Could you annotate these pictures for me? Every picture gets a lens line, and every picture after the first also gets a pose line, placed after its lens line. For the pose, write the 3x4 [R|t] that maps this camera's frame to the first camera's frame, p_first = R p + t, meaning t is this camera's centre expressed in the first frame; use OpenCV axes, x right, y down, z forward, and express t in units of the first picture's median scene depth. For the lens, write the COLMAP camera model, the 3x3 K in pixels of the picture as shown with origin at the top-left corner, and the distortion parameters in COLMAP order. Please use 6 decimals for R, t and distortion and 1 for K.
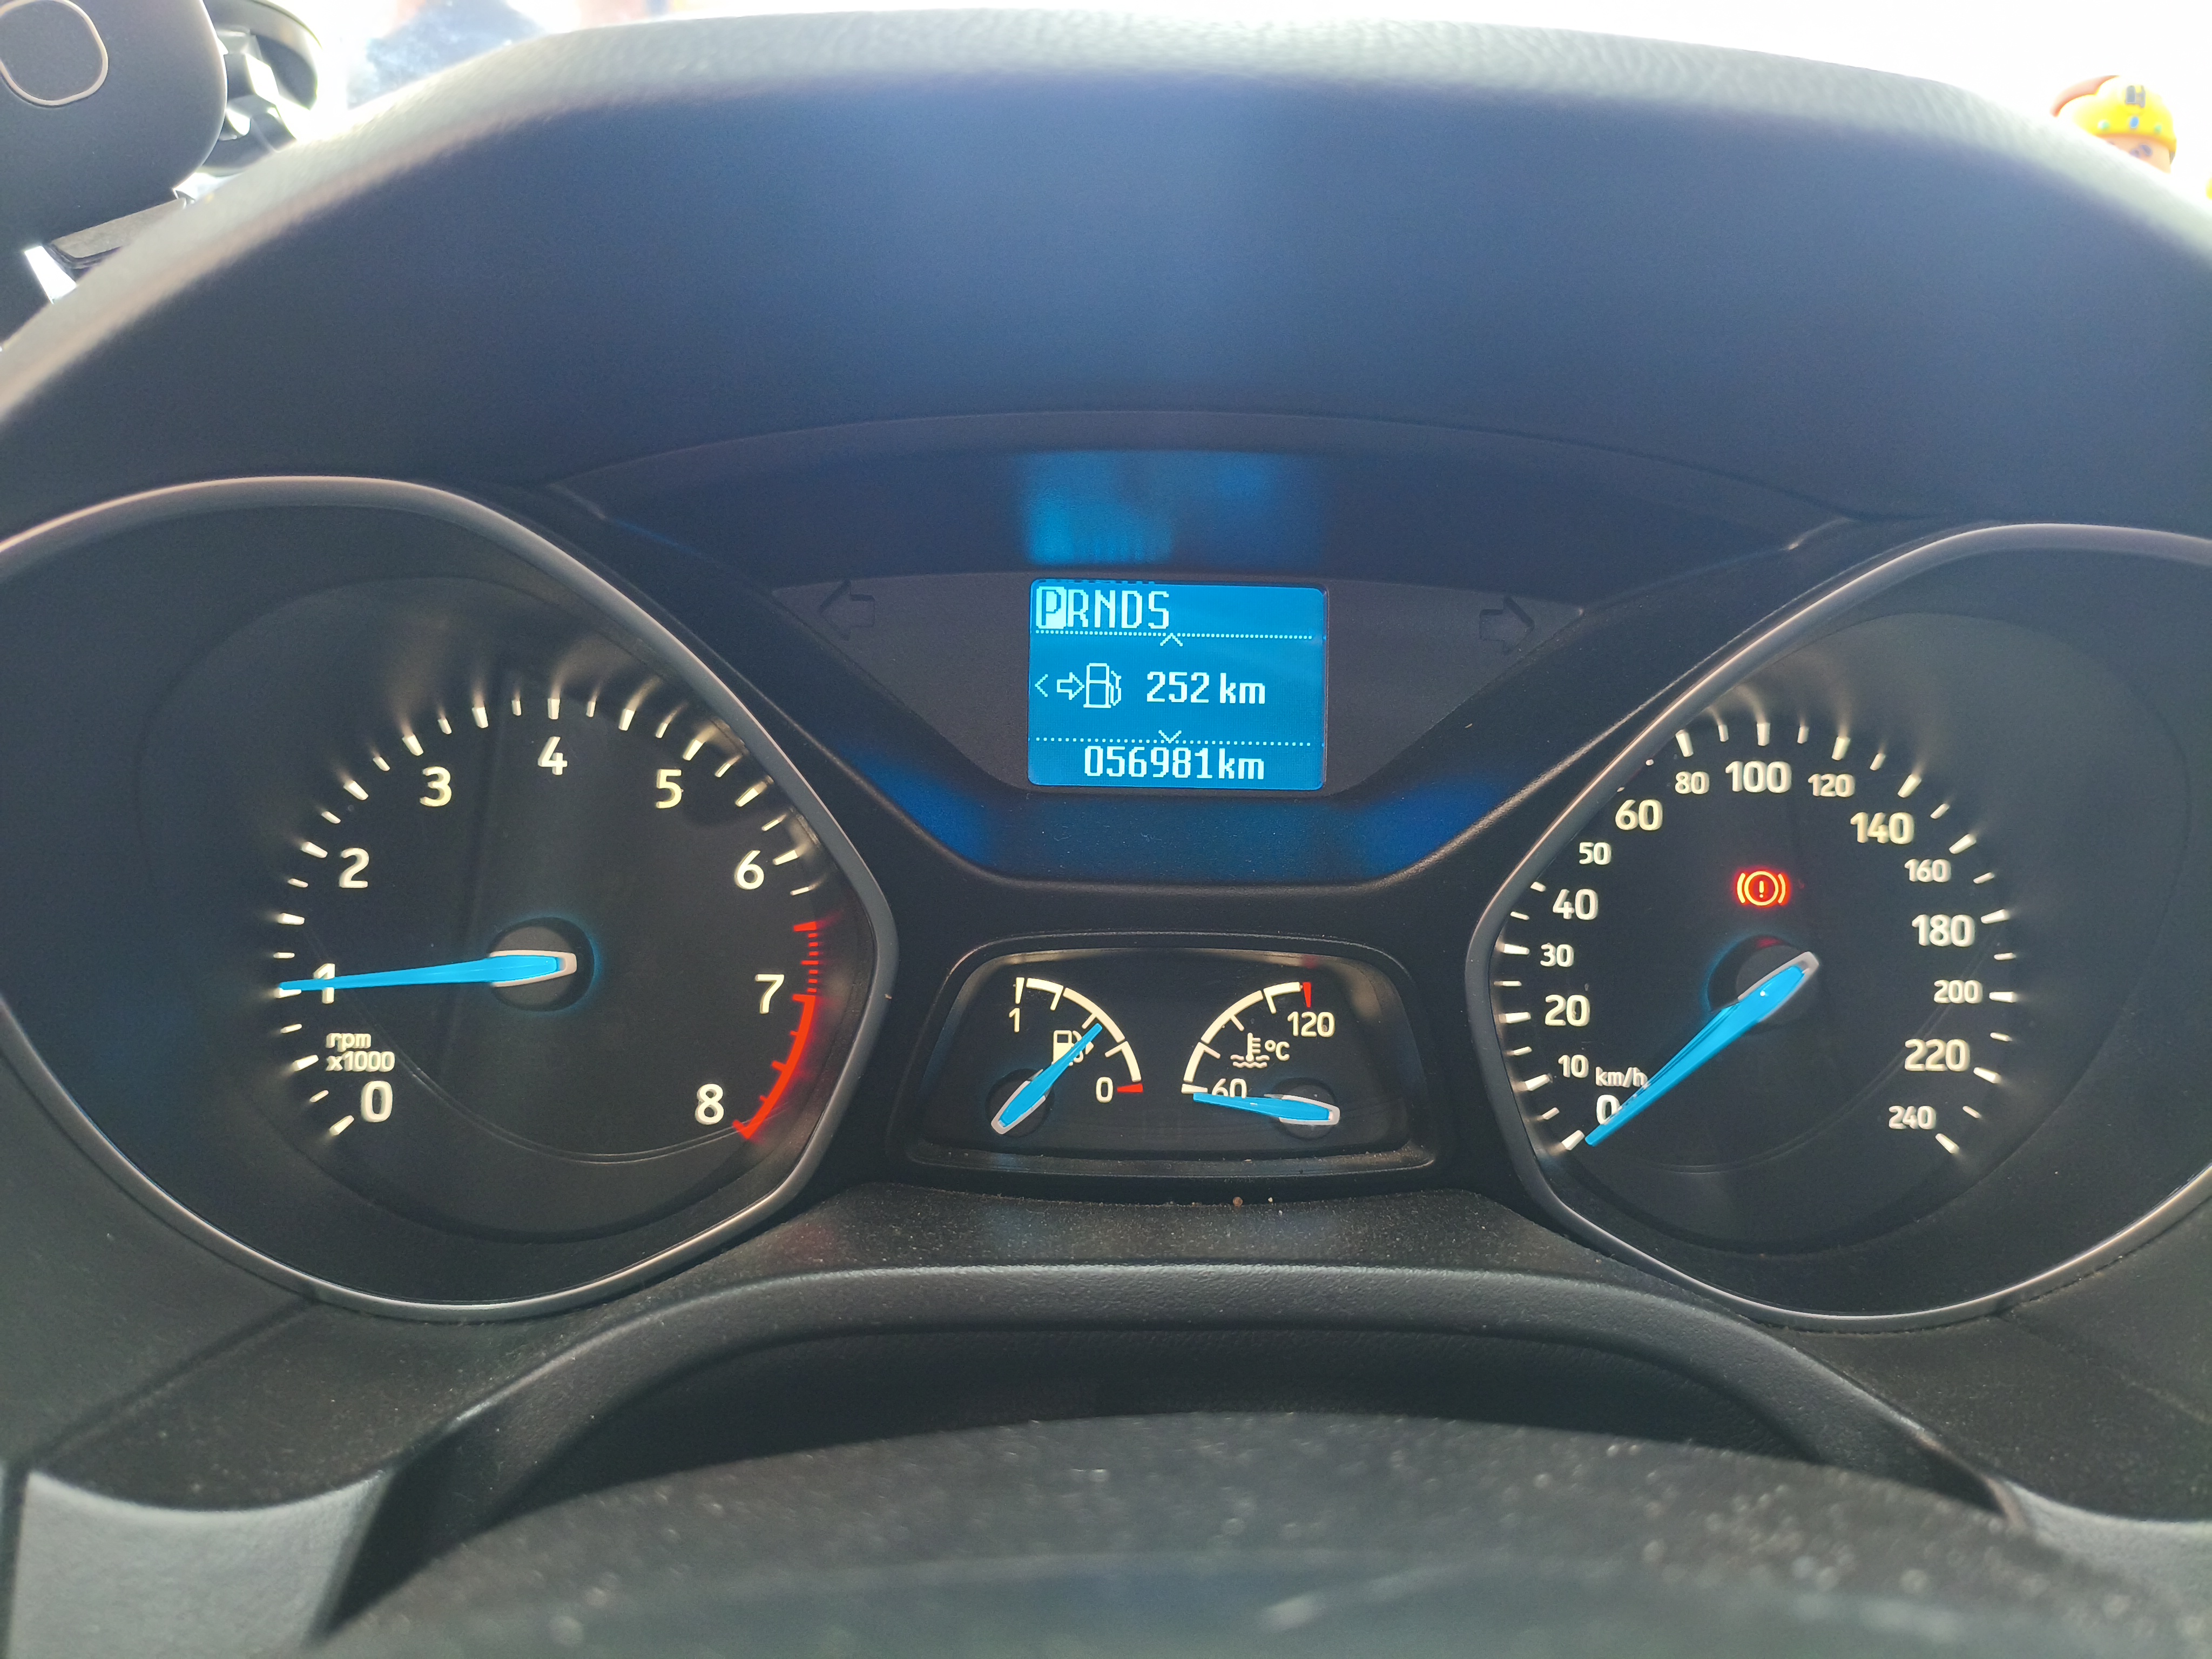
lens RADIAL K [[1708.9, 0, 1100.4], [0, 1708.9, 823.4], [0, 0, 1]] dist [0.000666, -0.022658]
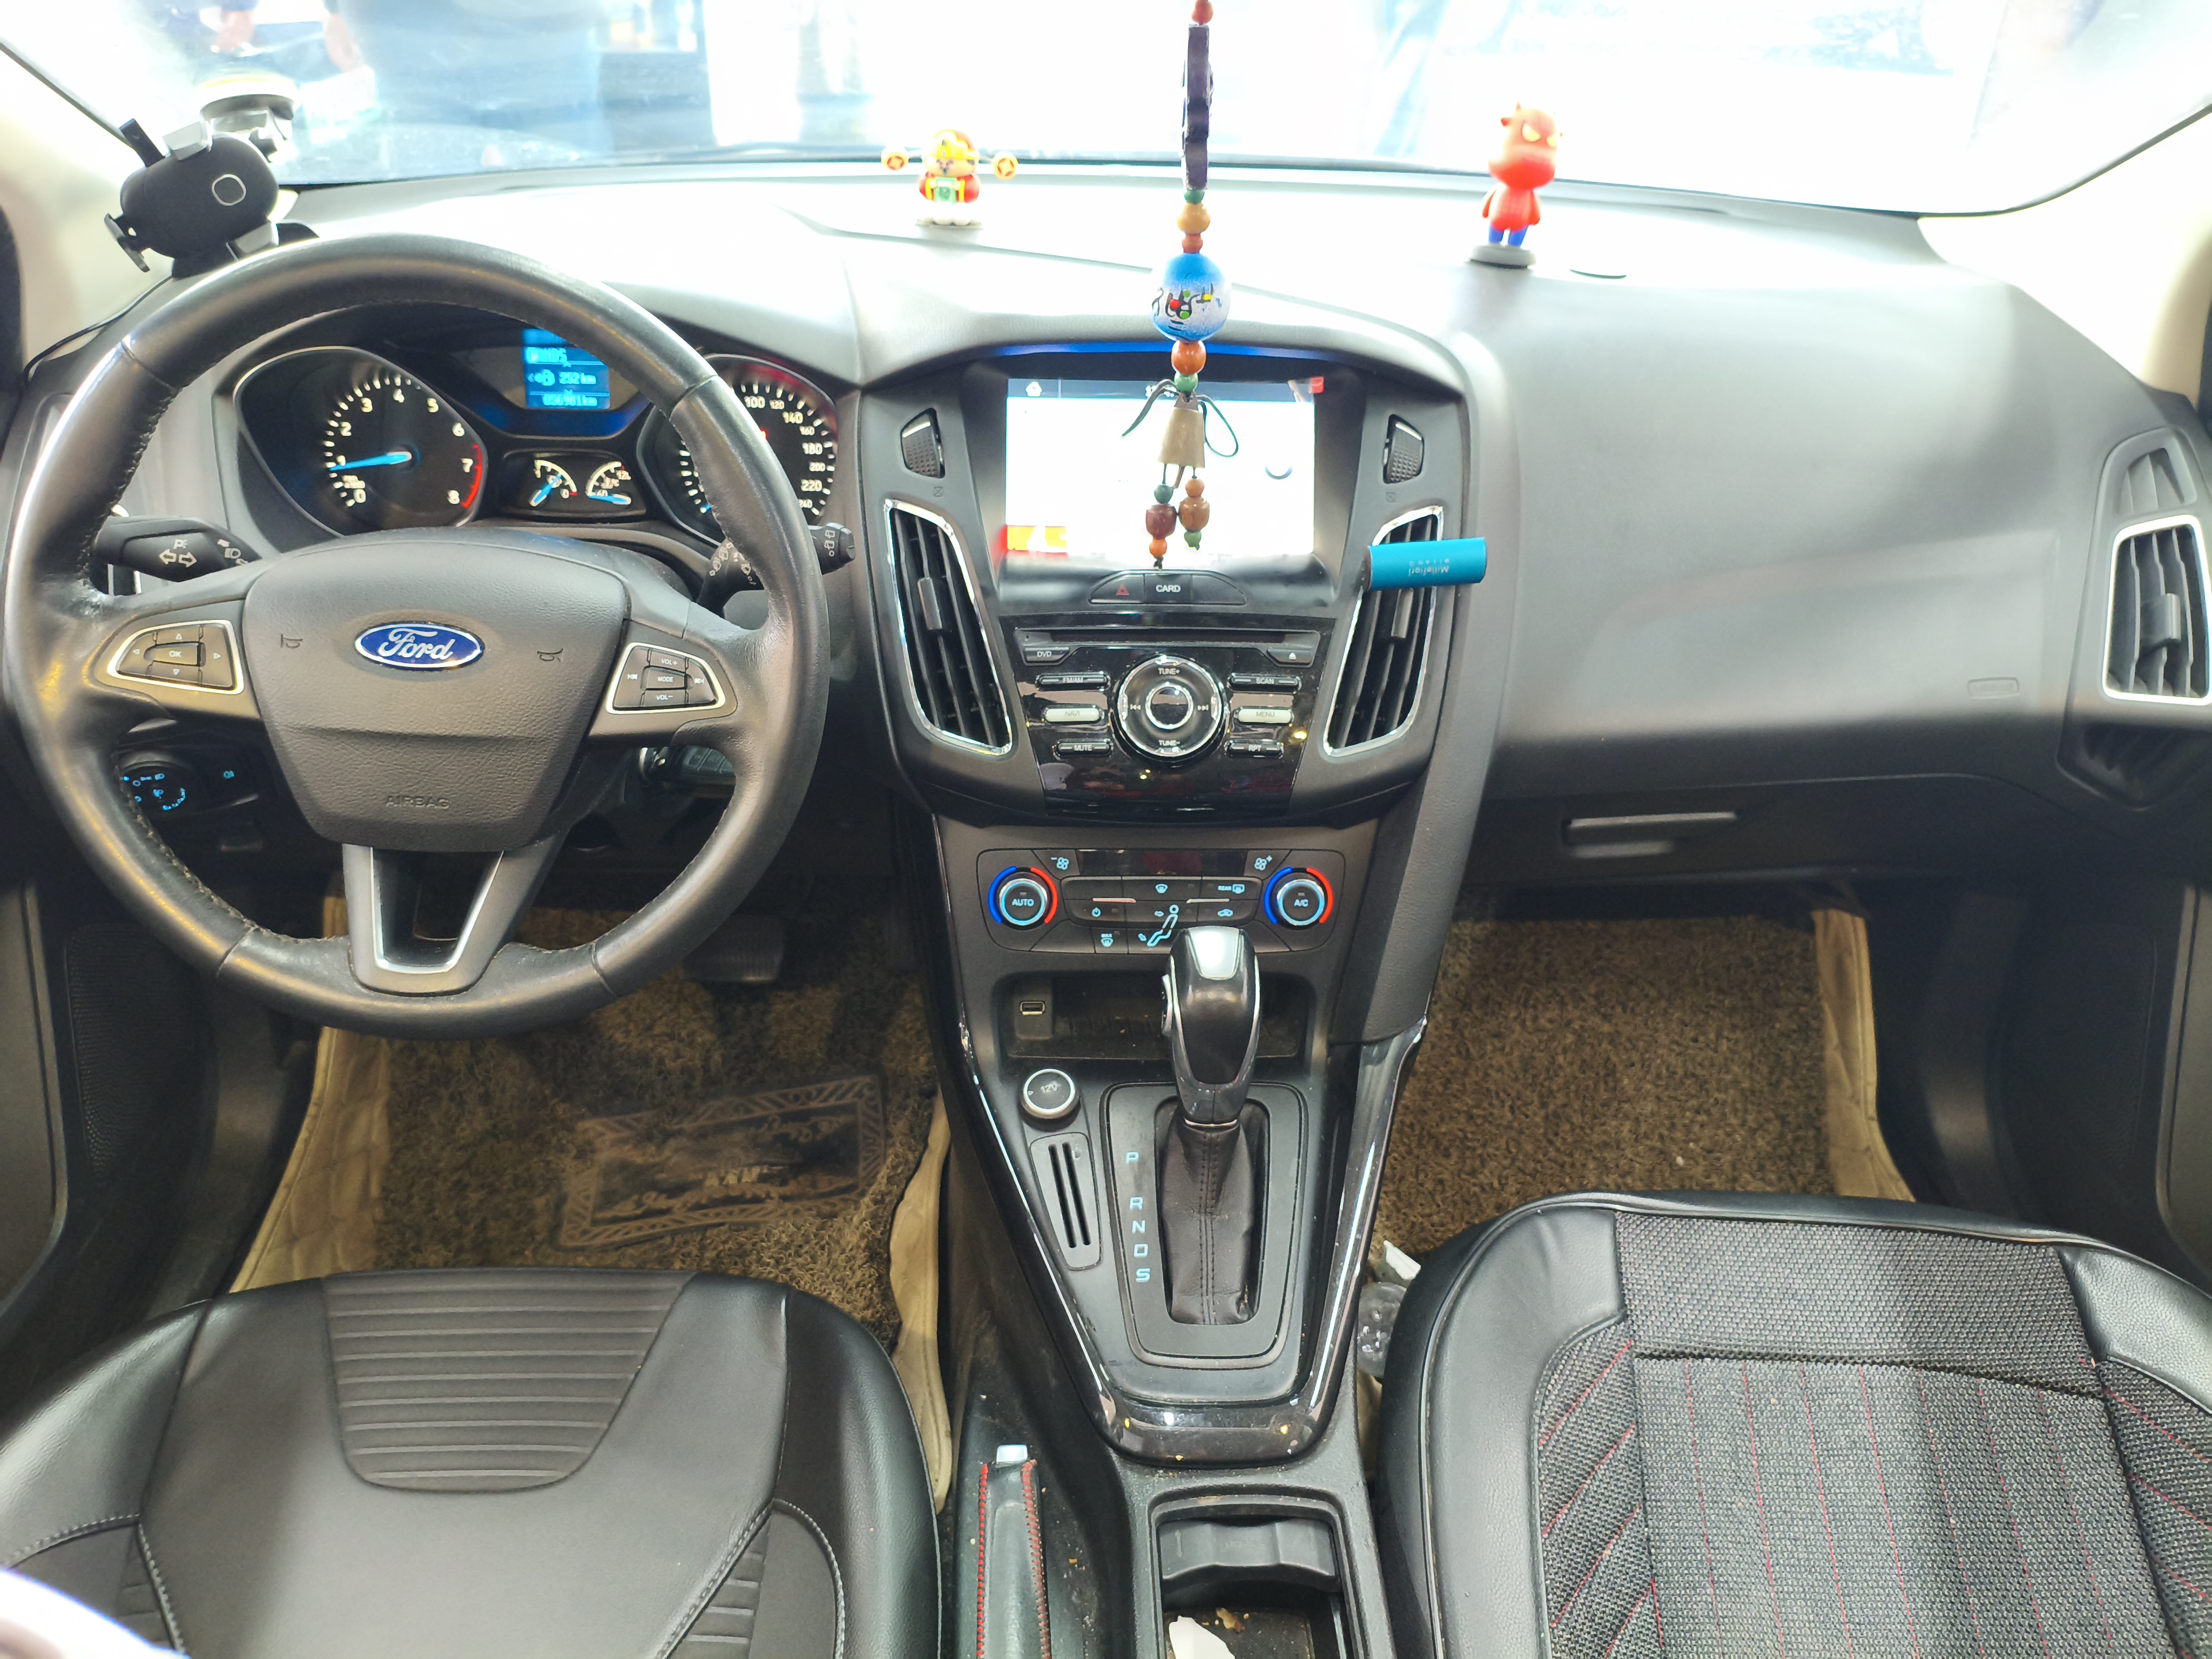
lens RADIAL K [[1708.9, 0, 1114.6], [0, 1708.9, 830.1], [0, 0, 1]] dist [0.000666, -0.022658]
pose [[0.999980, 0.005170, -0.003545, 1.153980], [-0.003980, 0.960546, 0.278093, -0.162705], [0.004843, -0.278073, 0.960548, -2.578791]]
